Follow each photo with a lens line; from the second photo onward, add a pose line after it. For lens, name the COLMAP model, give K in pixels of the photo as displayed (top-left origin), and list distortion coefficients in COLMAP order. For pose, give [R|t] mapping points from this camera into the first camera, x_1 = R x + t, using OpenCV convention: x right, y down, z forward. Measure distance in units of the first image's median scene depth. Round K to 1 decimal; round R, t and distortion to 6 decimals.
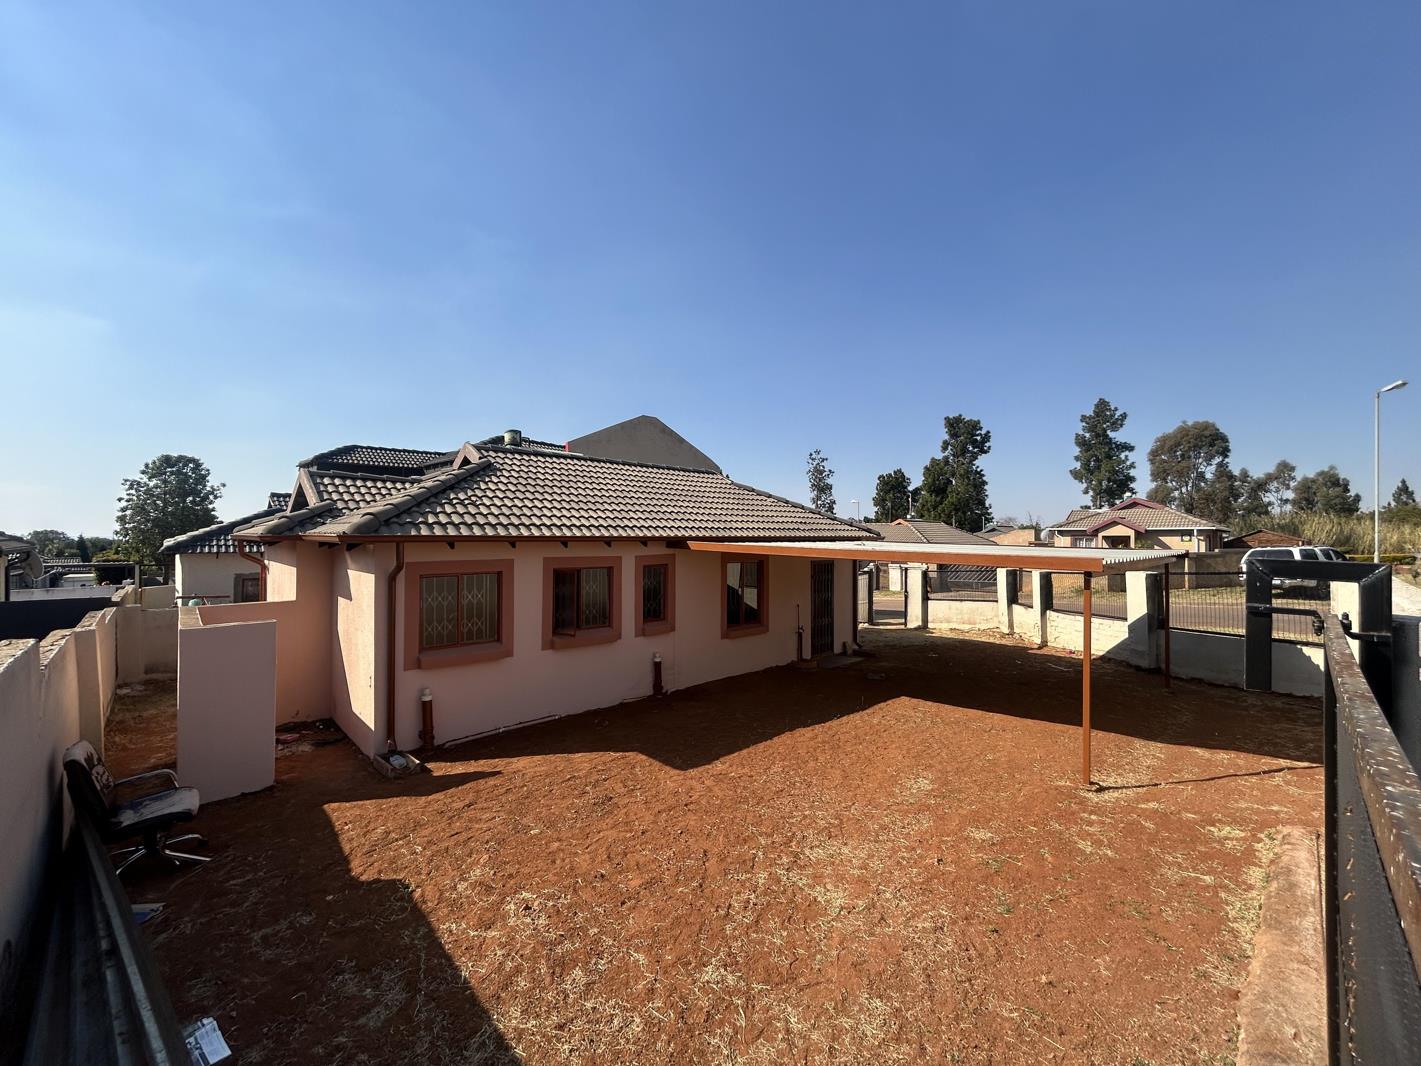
lens RADIAL K [[587.8, 0, 710.5], [0, 587.8, 533.0], [0, 0, 1]] dist [0.000481, 0.000029]
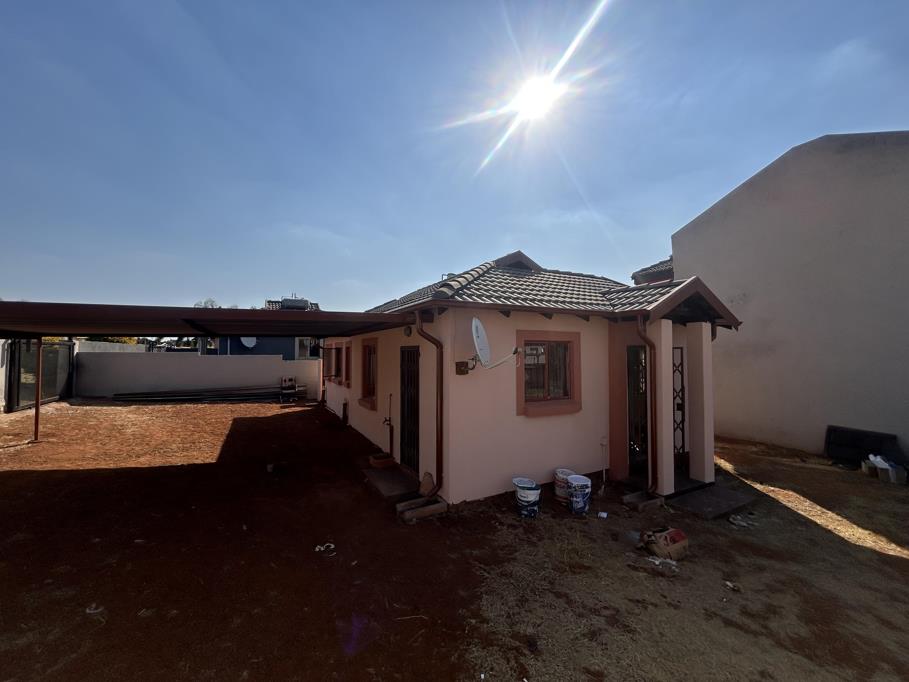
lens RADIAL K [[365.7, 0, 454.5], [0, 365.7, 341.0], [0, 0, 1]] dist [0.000651, 0.000336]
pose [[-0.272204, -0.028042, -0.961831, 0.853093], [0.010943, 0.999420, -0.032235, 0.073612], [0.962177, -0.019299, -0.271739, 1.583429]]
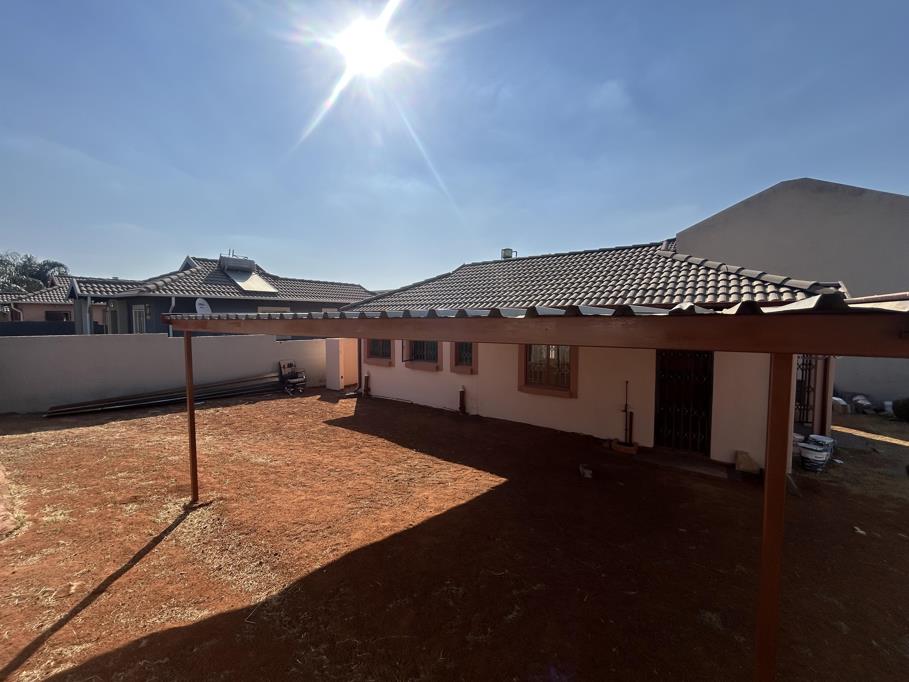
lens RADIAL K [[365.7, 0, 454.5], [0, 365.7, 341.0], [0, 0, 1]] dist [0.000651, 0.000336]
pose [[0.167552, 0.059622, -0.984059, 0.837223], [0.010356, 0.998008, 0.062231, 0.026880], [0.985809, -0.020617, 0.166601, 0.808363]]
